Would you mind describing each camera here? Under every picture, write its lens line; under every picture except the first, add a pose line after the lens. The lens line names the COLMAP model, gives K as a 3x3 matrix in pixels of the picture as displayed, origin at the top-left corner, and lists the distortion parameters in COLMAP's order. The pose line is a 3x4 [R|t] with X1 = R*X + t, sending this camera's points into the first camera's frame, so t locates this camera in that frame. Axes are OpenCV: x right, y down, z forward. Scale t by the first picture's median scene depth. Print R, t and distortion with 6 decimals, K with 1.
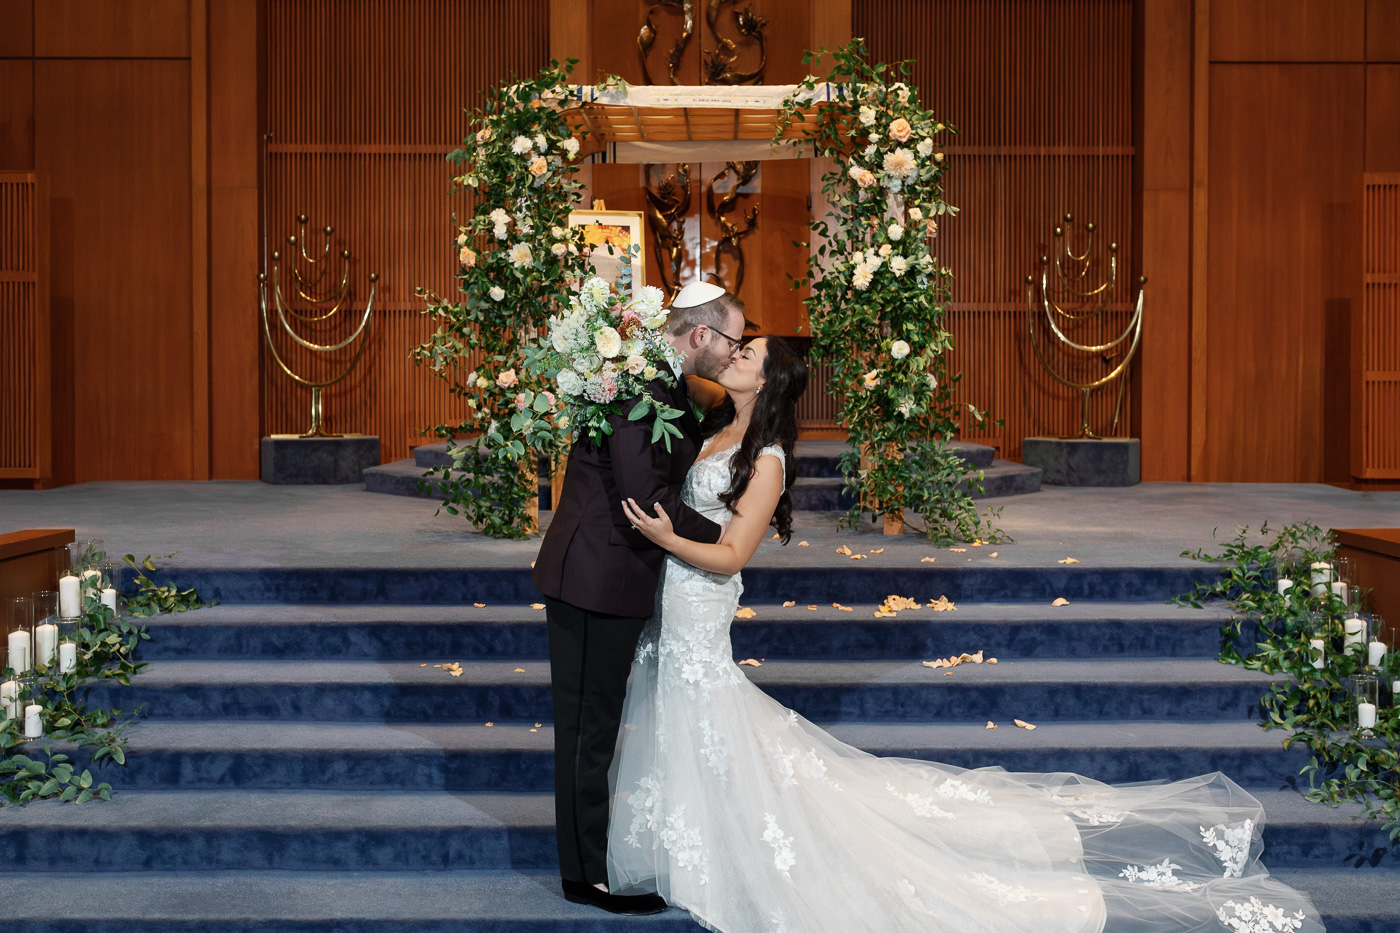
lens RADIAL K [[1231.1, 0, 700.0], [0, 1231.1, 466.5], [0, 0, 1]] dist [-0.000375, -0.003119]
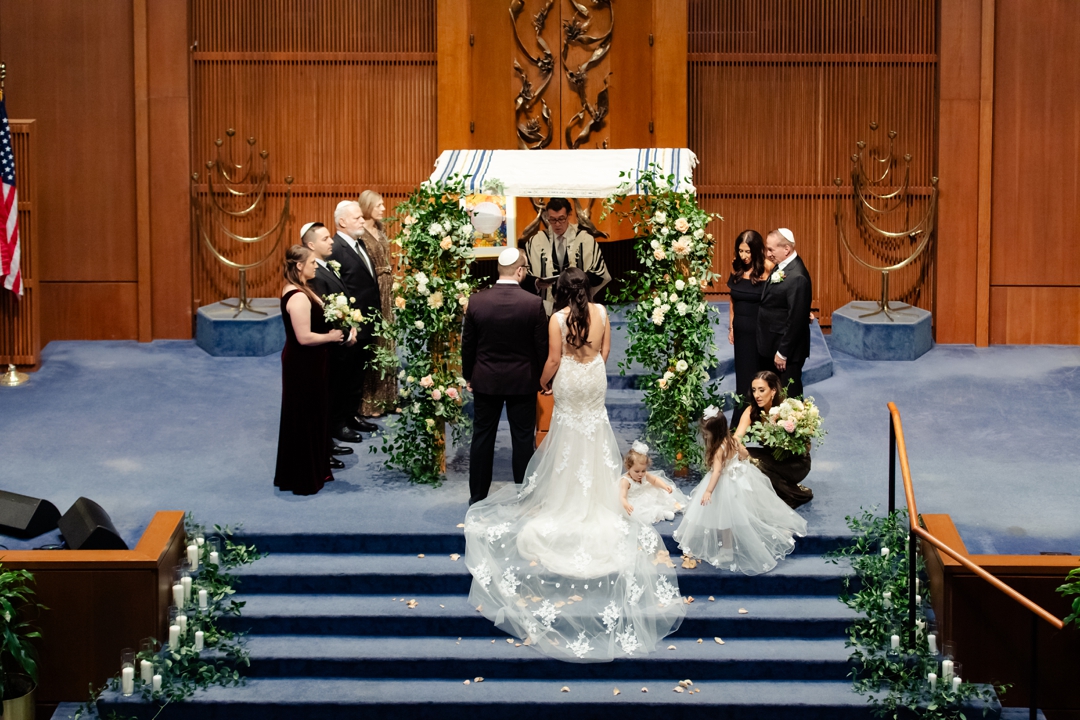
lens RADIAL K [[2009.7, 0, 563.0], [0, 2009.7, 21.7], [0, 0, 1]] dist [0.044678, 0.017355]
pose [[0.999794, 0.001114, -0.020249, 0.051904], [0.000282, 0.997631, 0.068794, -0.560251], [0.020277, -0.068786, 0.997425, -1.192650]]
